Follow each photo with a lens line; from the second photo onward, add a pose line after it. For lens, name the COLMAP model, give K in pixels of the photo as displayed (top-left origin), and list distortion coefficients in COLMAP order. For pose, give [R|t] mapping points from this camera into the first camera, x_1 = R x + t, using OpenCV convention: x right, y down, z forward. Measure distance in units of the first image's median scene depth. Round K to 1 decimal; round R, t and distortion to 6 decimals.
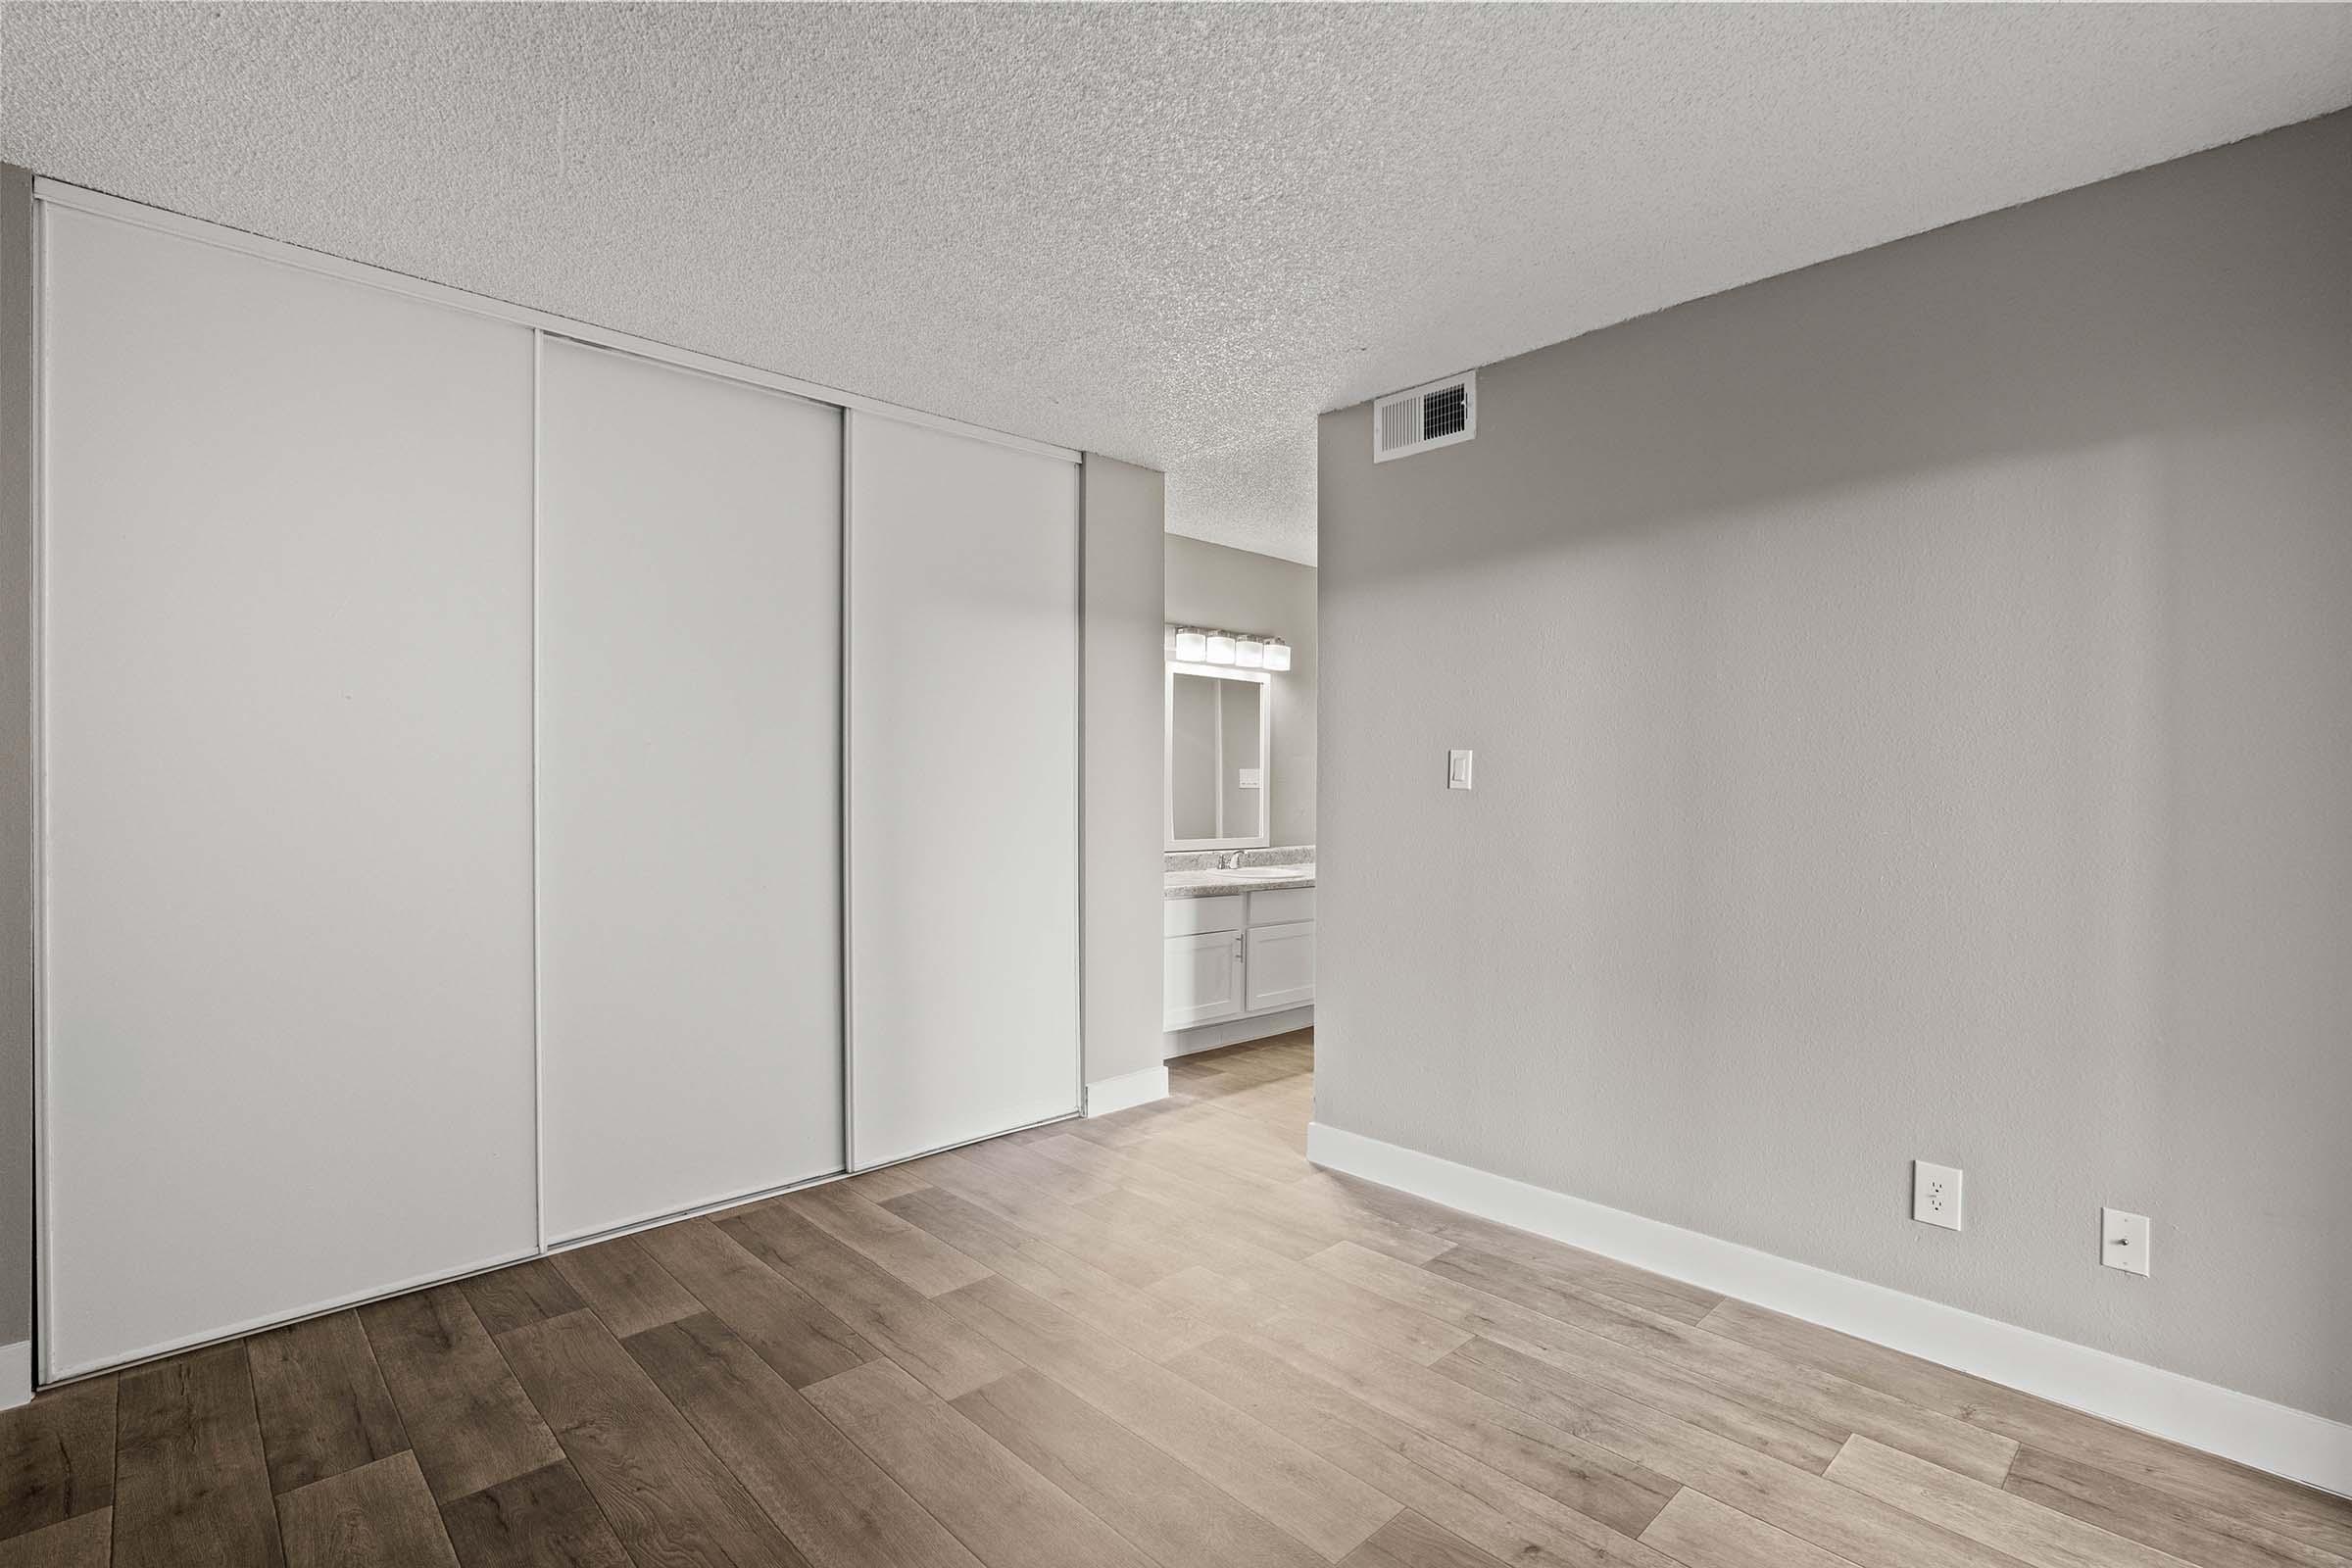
lens RADIAL K [[1090.4, 0, 1172.8], [0, 1090.4, 781.4], [0, 0, 1]] dist [-0.023192, 0.007416]
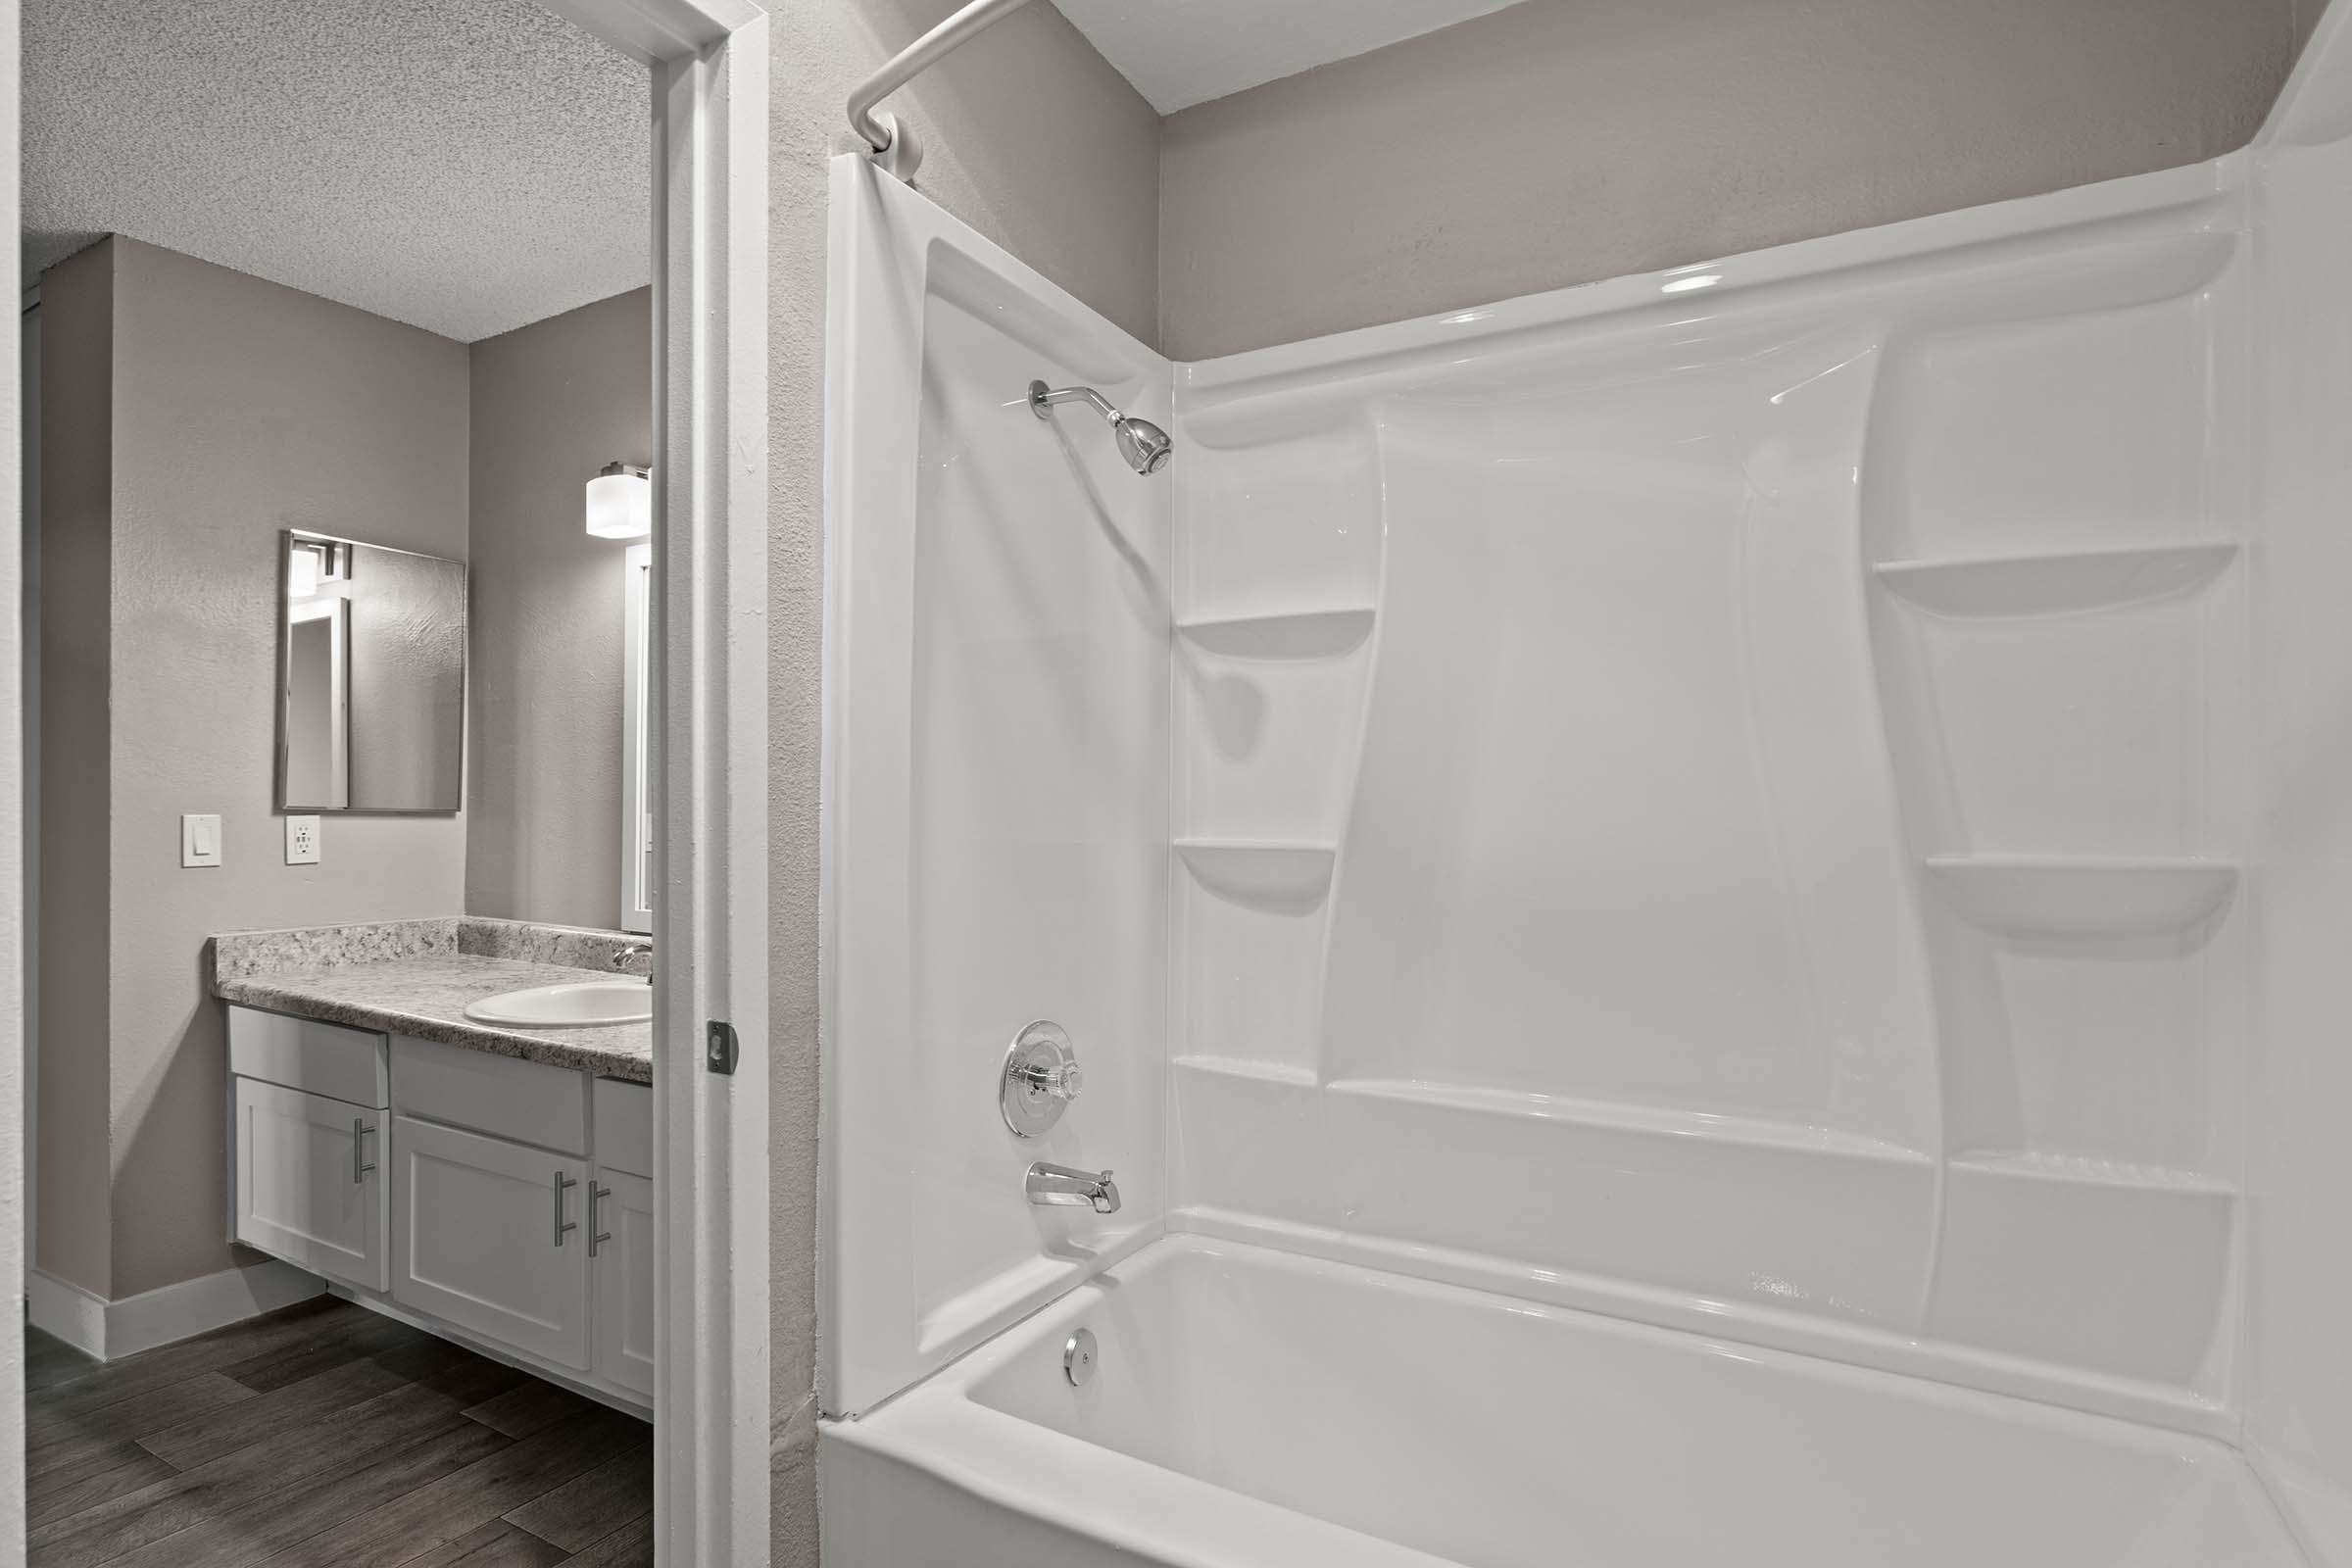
lens RADIAL K [[1198.8, 0, 1179.7], [0, 1198.8, 814.5], [0, 0, 1]] dist [0.006340, 0.000679]
pose [[0.294807, 0.004269, -0.955547, 0.950348], [-0.004327, 0.999986, 0.003133, 0.014010], [0.955547, 0.003211, 0.294821, 1.737826]]
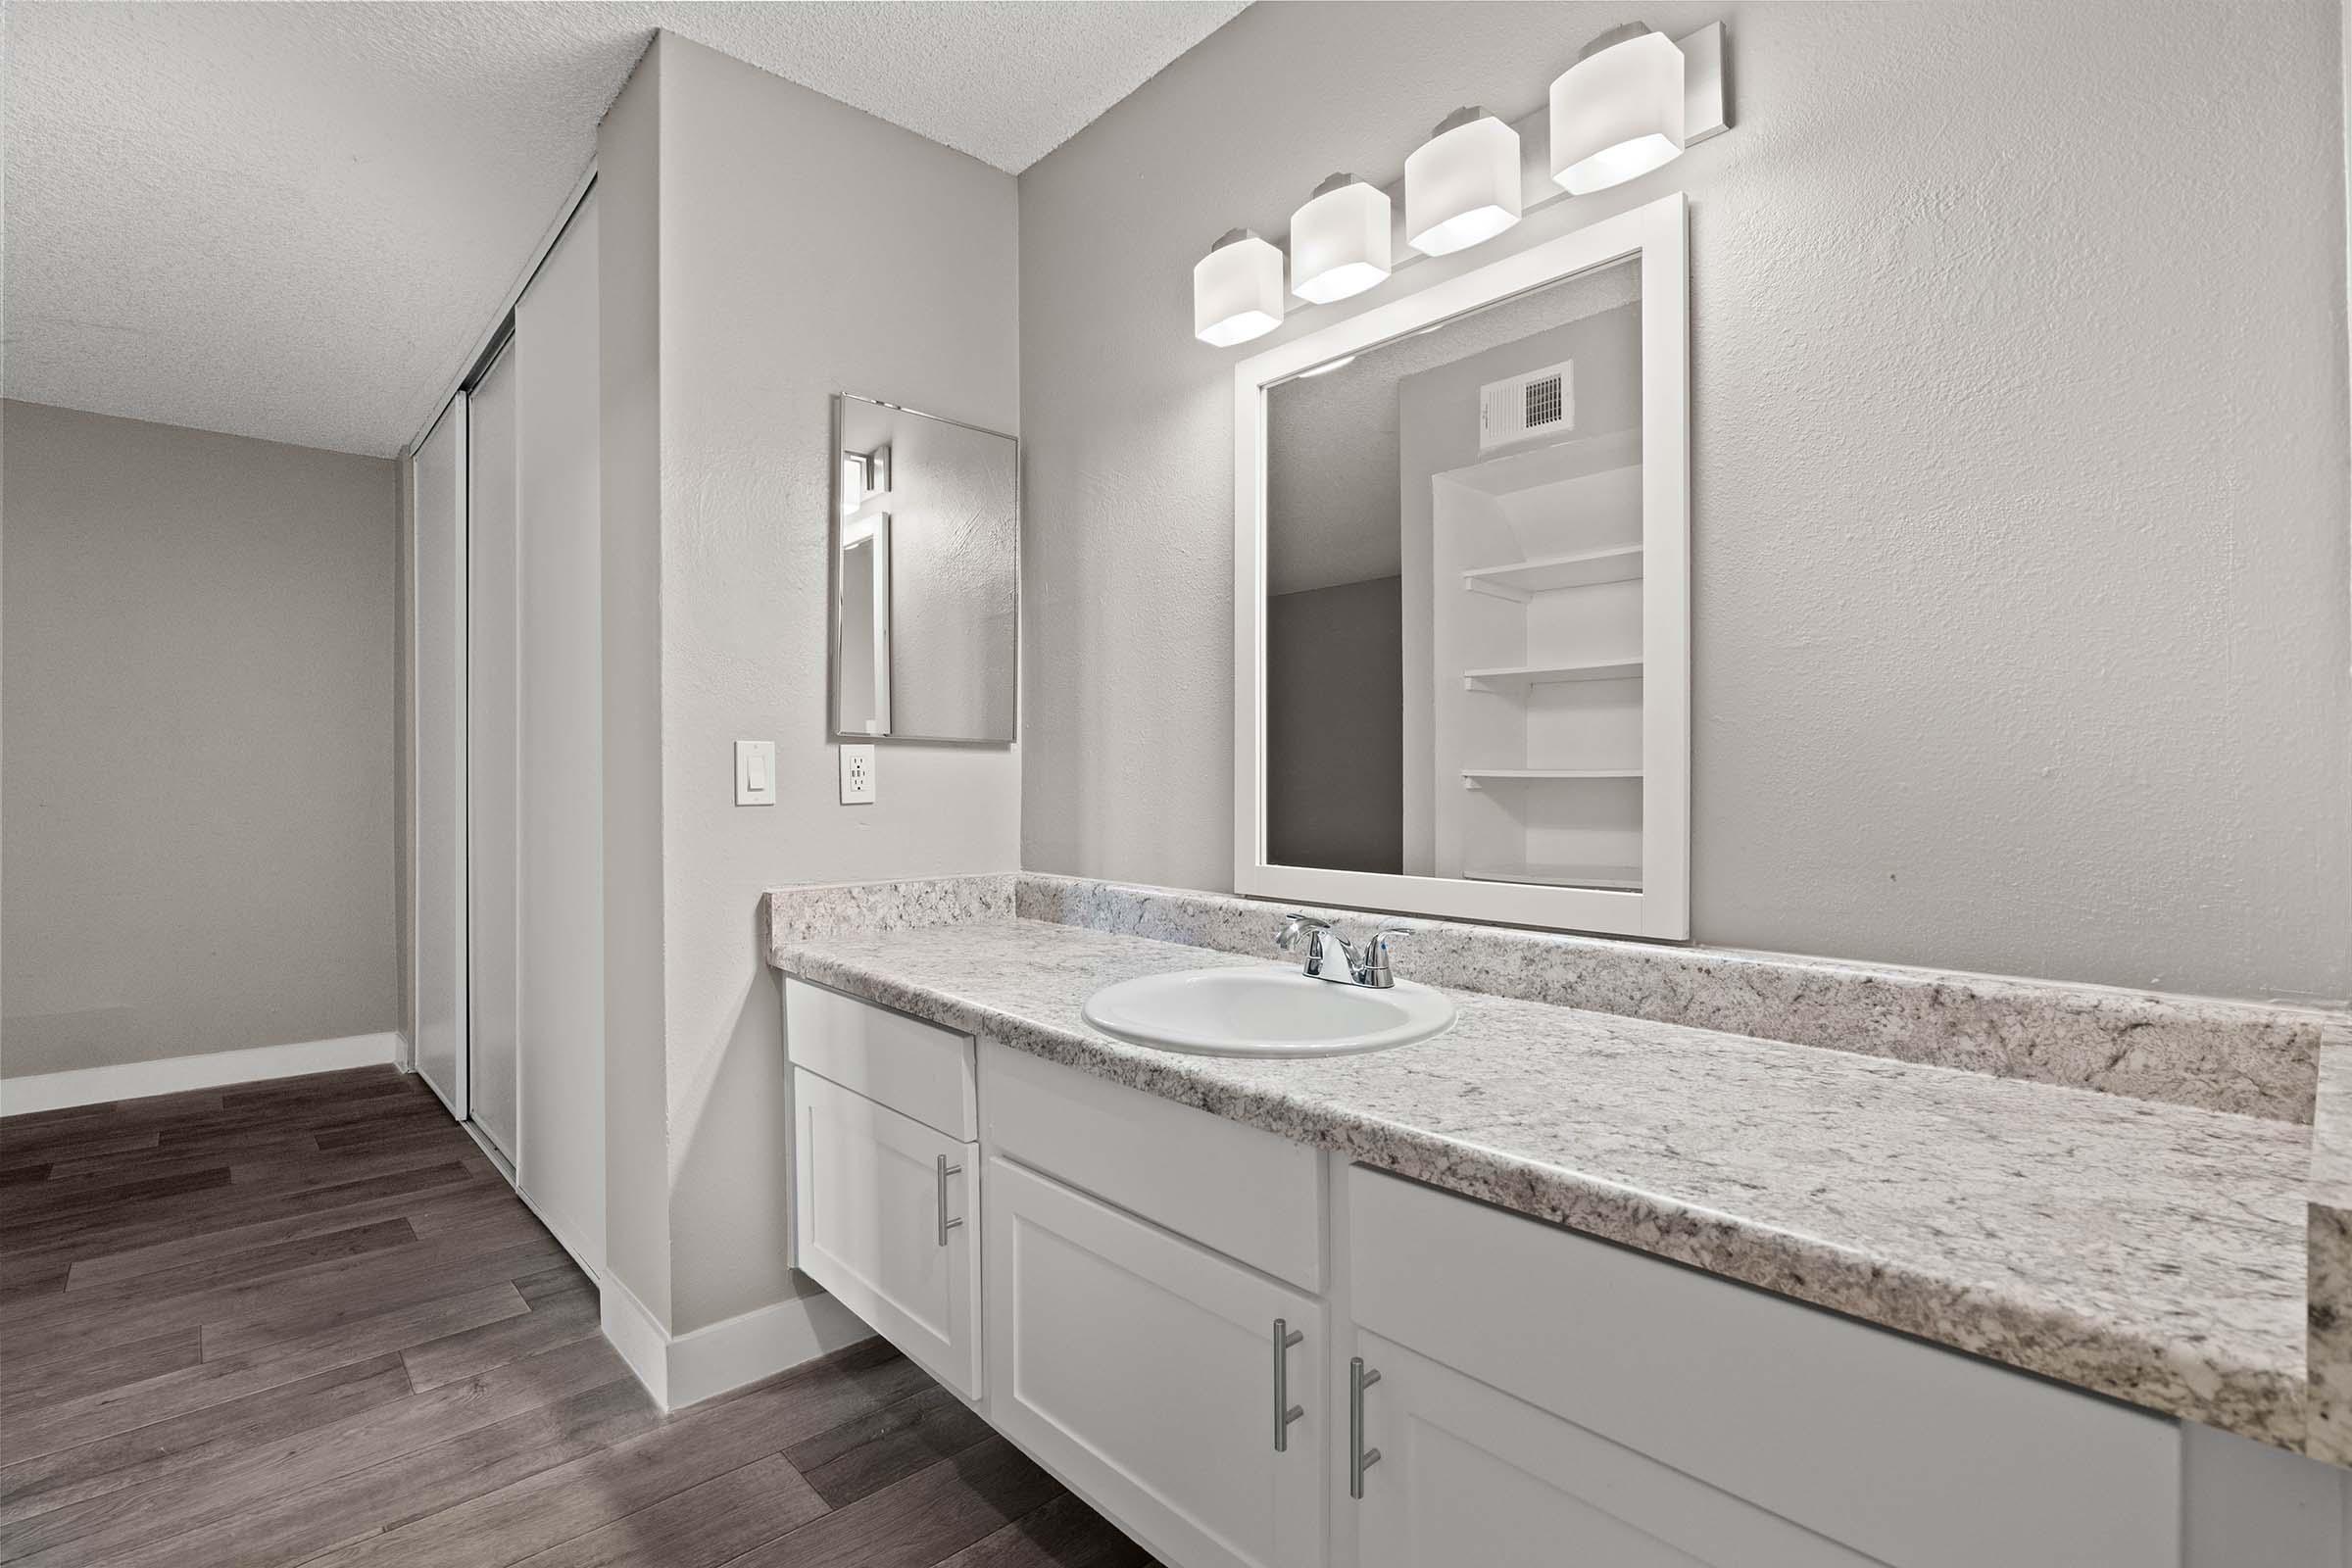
lens RADIAL K [[1090.4, 0, 1172.8], [0, 1090.4, 781.4], [0, 0, 1]] dist [-0.023192, 0.007416]
pose [[-0.016095, -0.004584, -0.999860, 0.566925], [0.007586, 0.999960, -0.004706, 0.046610], [0.999842, -0.007660, -0.016060, 1.583291]]
